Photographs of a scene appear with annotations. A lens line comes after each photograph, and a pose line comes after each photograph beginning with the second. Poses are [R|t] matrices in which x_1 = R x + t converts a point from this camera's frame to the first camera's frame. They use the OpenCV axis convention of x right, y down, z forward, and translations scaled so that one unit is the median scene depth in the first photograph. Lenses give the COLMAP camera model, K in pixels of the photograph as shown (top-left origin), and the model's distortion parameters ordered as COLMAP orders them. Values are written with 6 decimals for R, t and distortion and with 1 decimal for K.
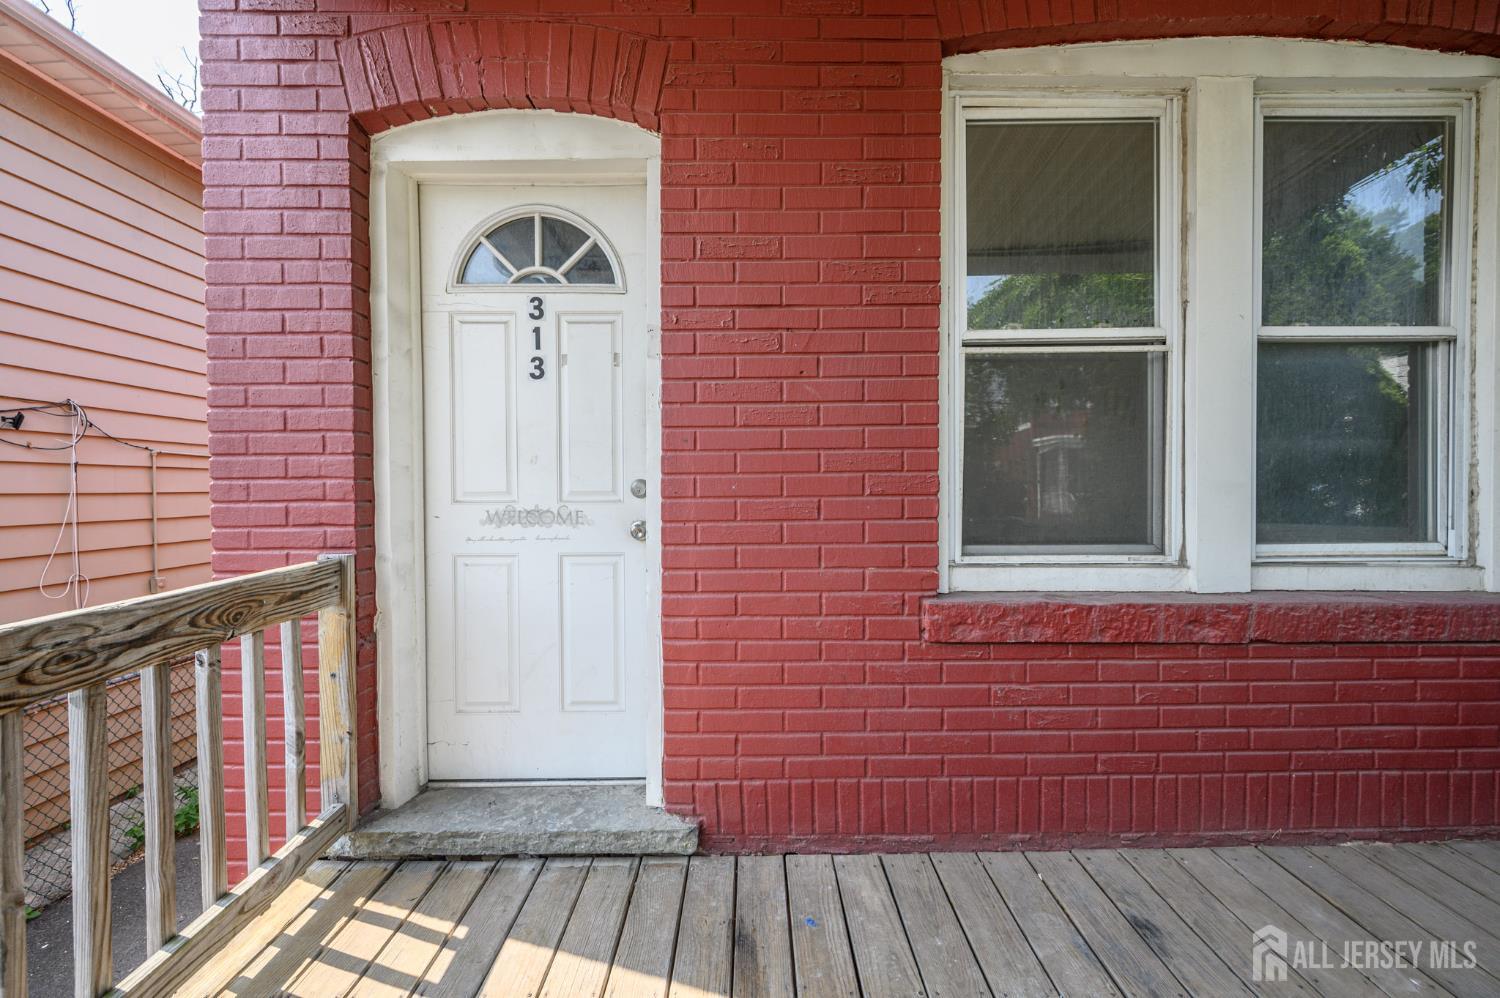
lens RADIAL K [[586.3, 0, 748.3], [0, 586.3, 495.3], [0, 0, 1]] dist [-0.000837, -0.000154]
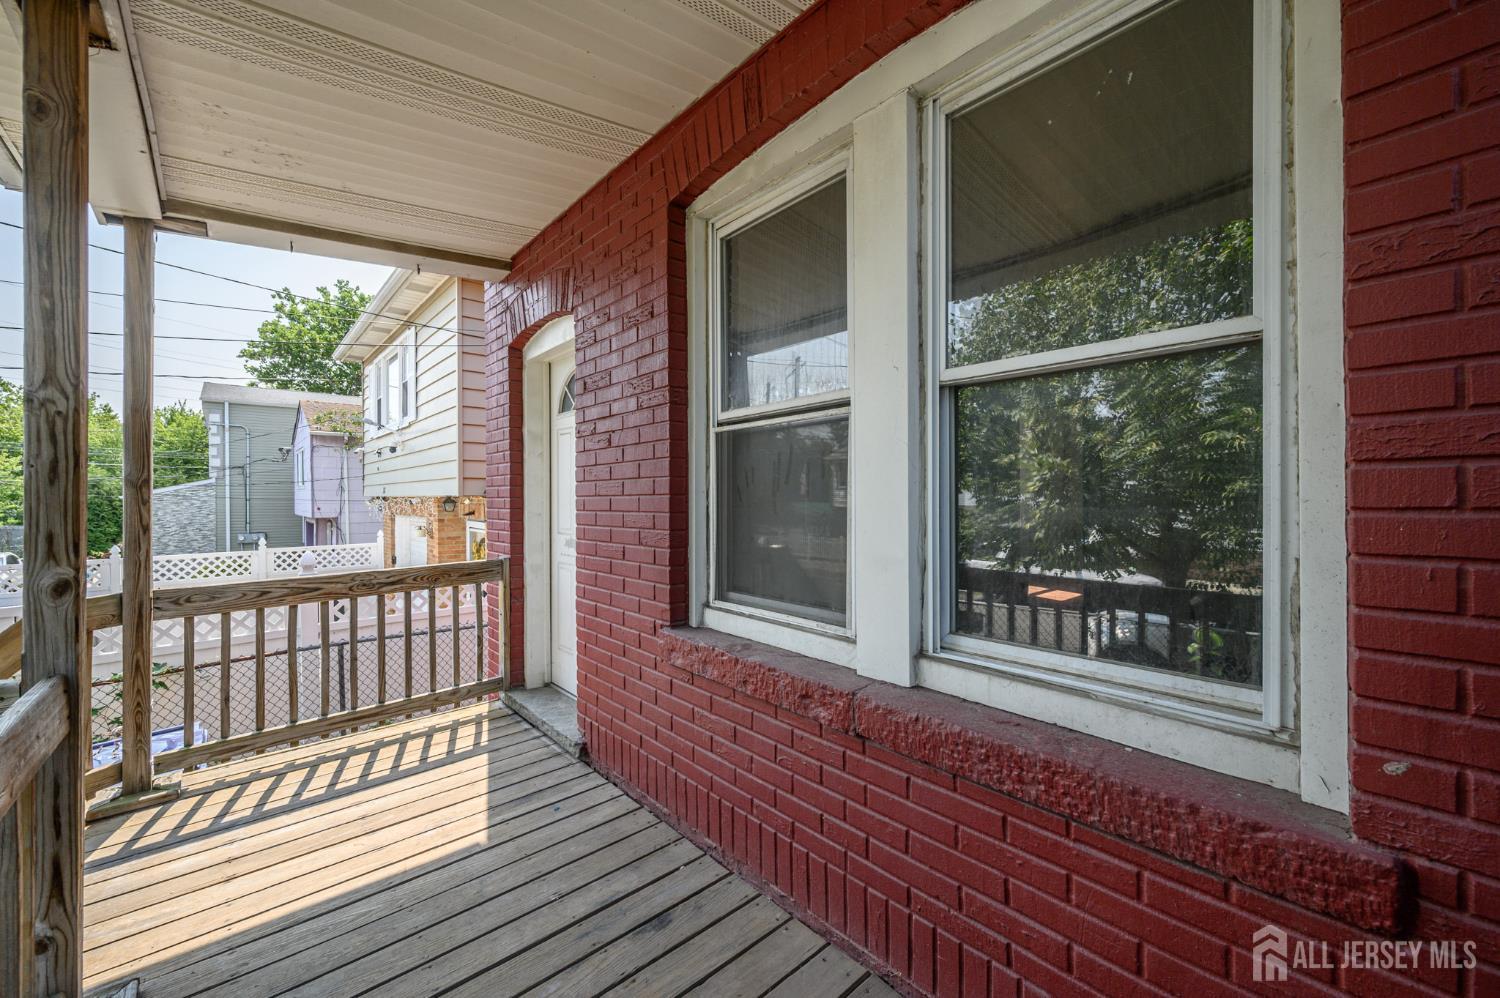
lens RADIAL K [[589.8, 0, 749.2], [0, 589.8, 495.4], [0, 0, 1]] dist [0.000256, -0.000333]
pose [[0.656275, 0.003631, -0.754513, 1.447586], [-0.009939, 0.999943, -0.003832, -0.117500], [0.754457, 0.010014, 0.656273, 0.275825]]
